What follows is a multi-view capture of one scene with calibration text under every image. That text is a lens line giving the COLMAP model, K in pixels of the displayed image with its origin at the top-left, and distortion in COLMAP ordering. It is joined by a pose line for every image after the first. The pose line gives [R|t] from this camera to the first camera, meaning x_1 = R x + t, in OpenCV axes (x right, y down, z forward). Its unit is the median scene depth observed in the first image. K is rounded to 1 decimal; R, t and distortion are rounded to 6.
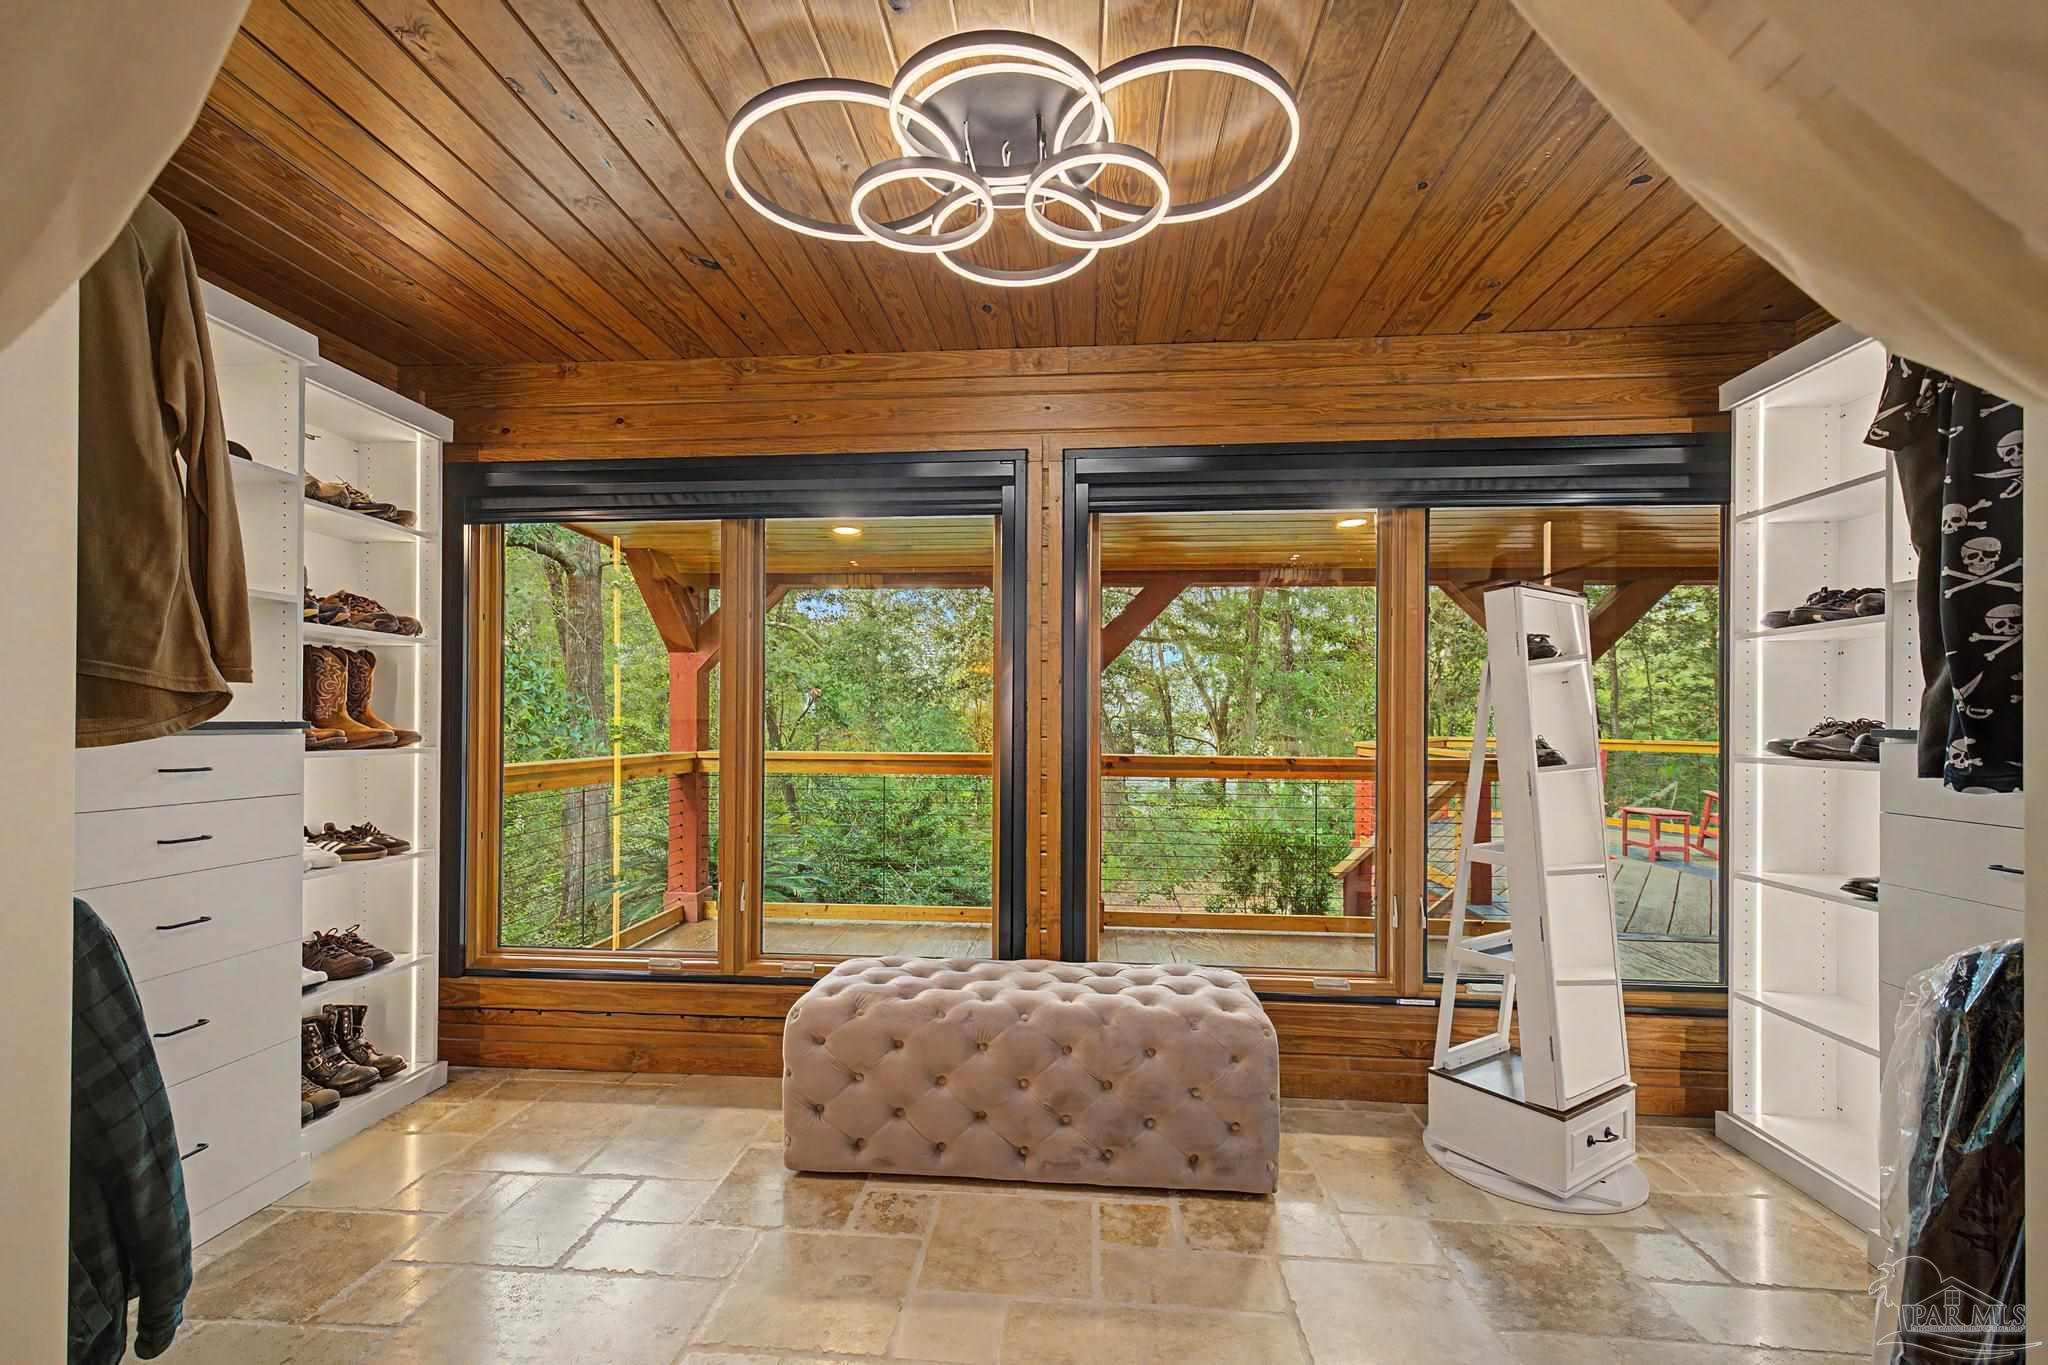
lens RADIAL K [[867.8, 0, 1012.0], [0, 867.8, 707.9], [0, 0, 1]] dist [0.004218, 0.000100]
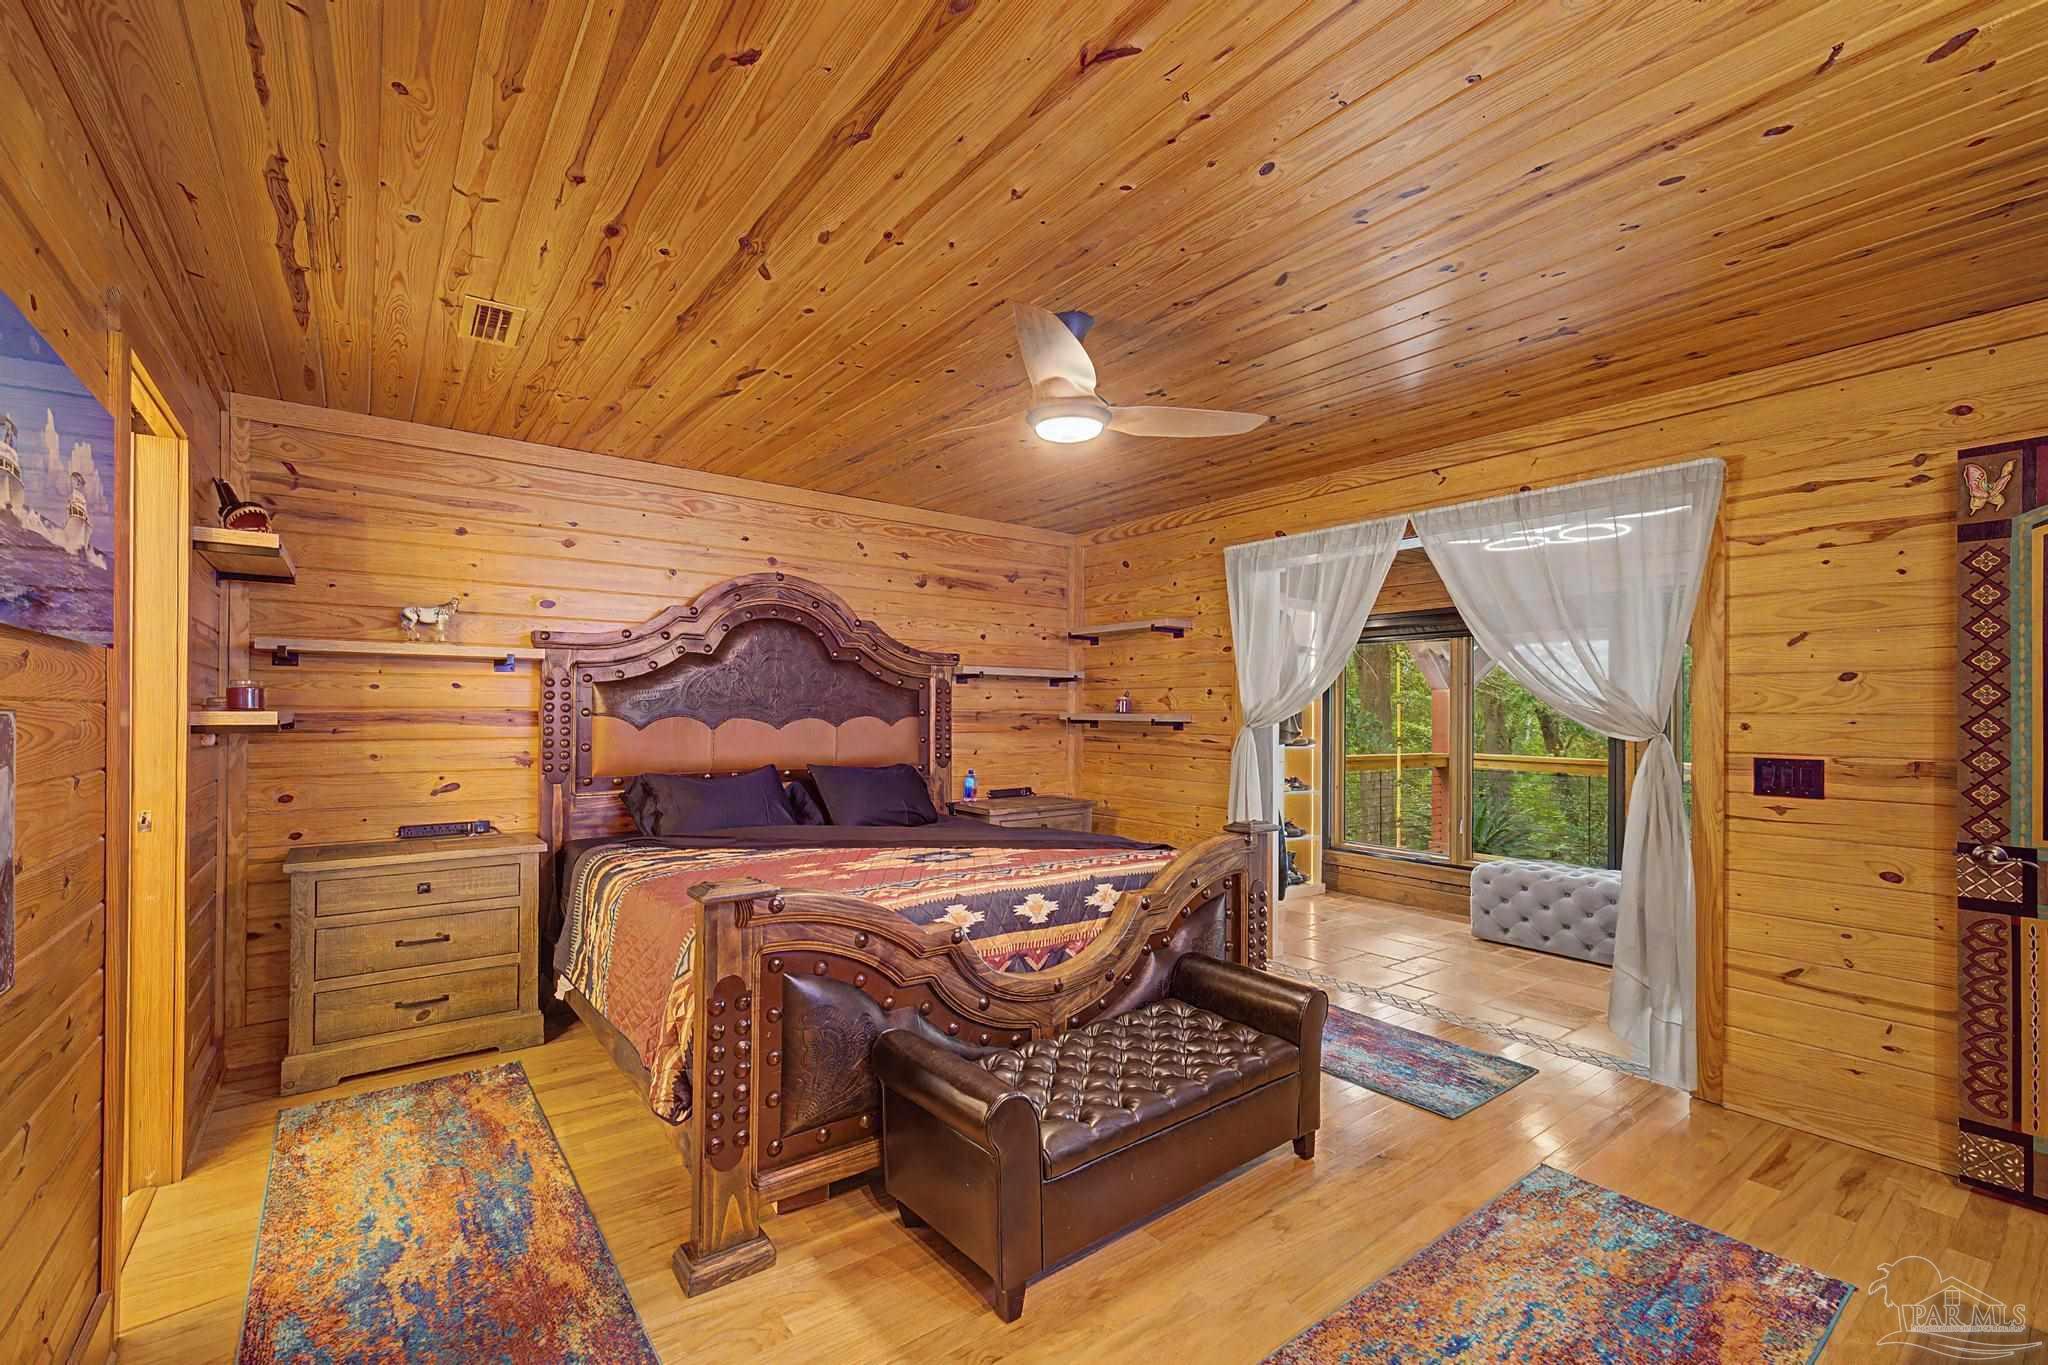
lens RADIAL K [[867.8, 0, 1012.0], [0, 867.8, 707.9], [0, 0, 1]] dist [0.004218, 0.000100]
pose [[0.661412, -0.002959, -0.750017, 0.545118], [0.002801, 0.999995, -0.001475, -0.057801], [0.750017, -0.001125, 0.661417, -1.180062]]
